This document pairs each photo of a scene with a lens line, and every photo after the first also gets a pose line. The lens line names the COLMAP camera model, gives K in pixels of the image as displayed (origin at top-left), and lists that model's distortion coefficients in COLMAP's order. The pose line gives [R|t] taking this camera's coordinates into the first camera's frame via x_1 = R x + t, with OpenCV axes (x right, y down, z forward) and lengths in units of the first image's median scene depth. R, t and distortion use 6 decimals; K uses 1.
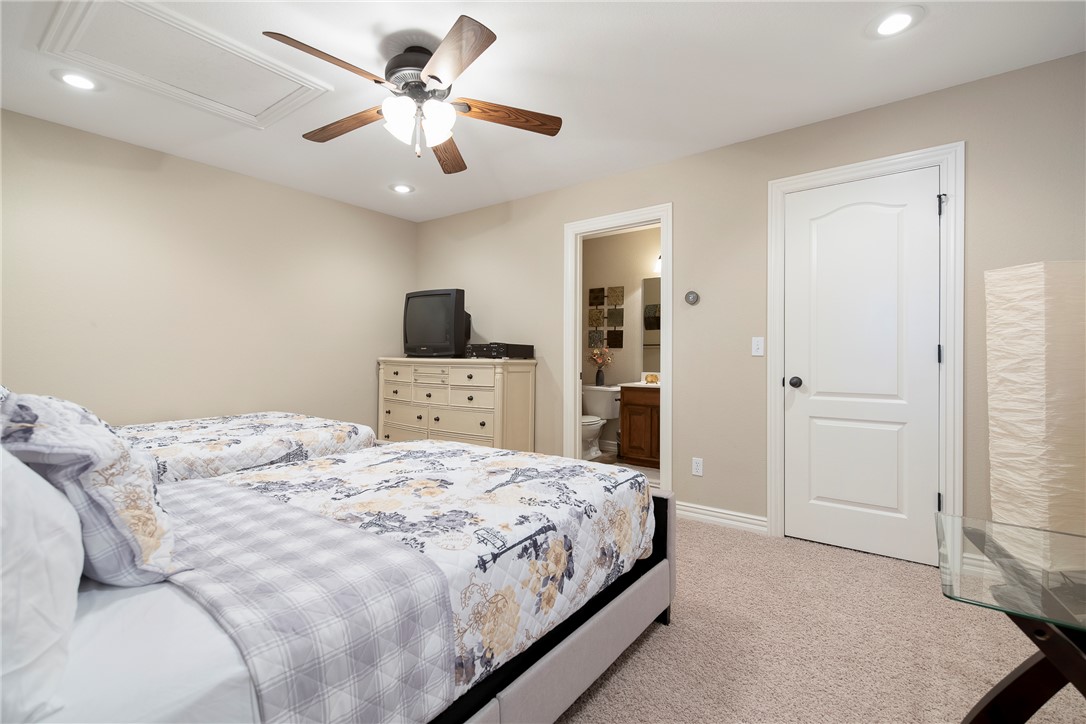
lens RADIAL K [[476.8, 0, 543.9], [0, 476.8, 366.3], [0, 0, 1]] dist [-0.000596, -0.000822]
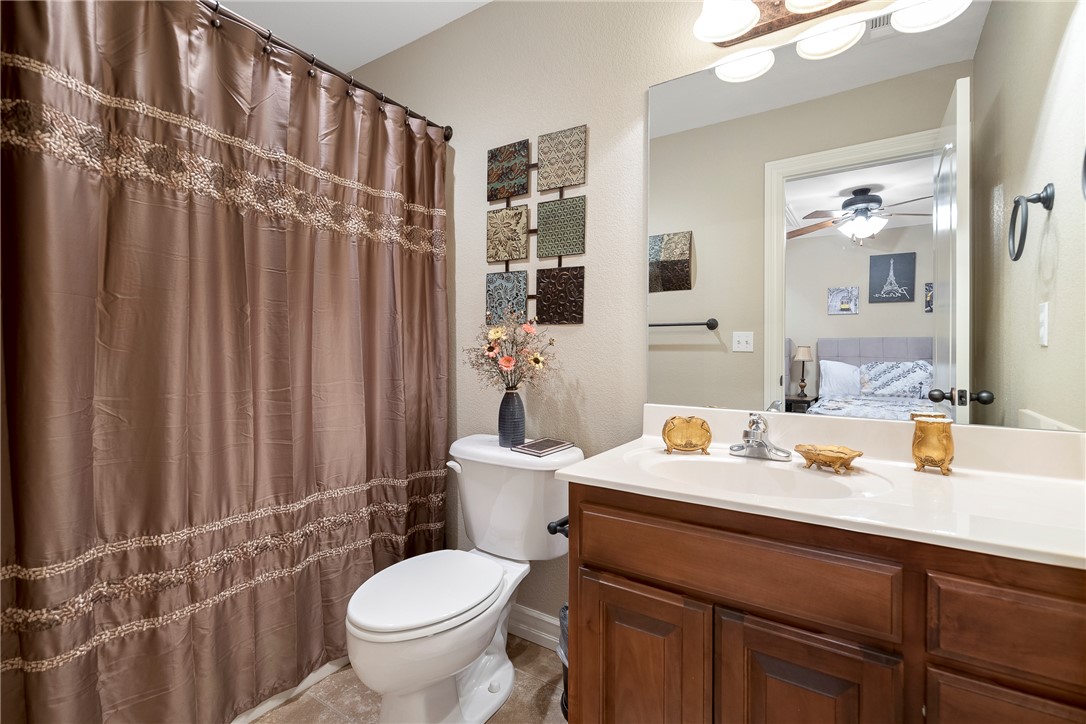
lens RADIAL K [[476.8, 0, 548.4], [0, 476.8, 361.9], [0, 0, 1]] dist [-0.000596, -0.000822]
pose [[0.997805, 0.001241, 0.066207, 0.119373], [-0.001207, 0.999999, -0.000555, -0.012857], [-0.066208, 0.000473, 0.997806, 0.679595]]
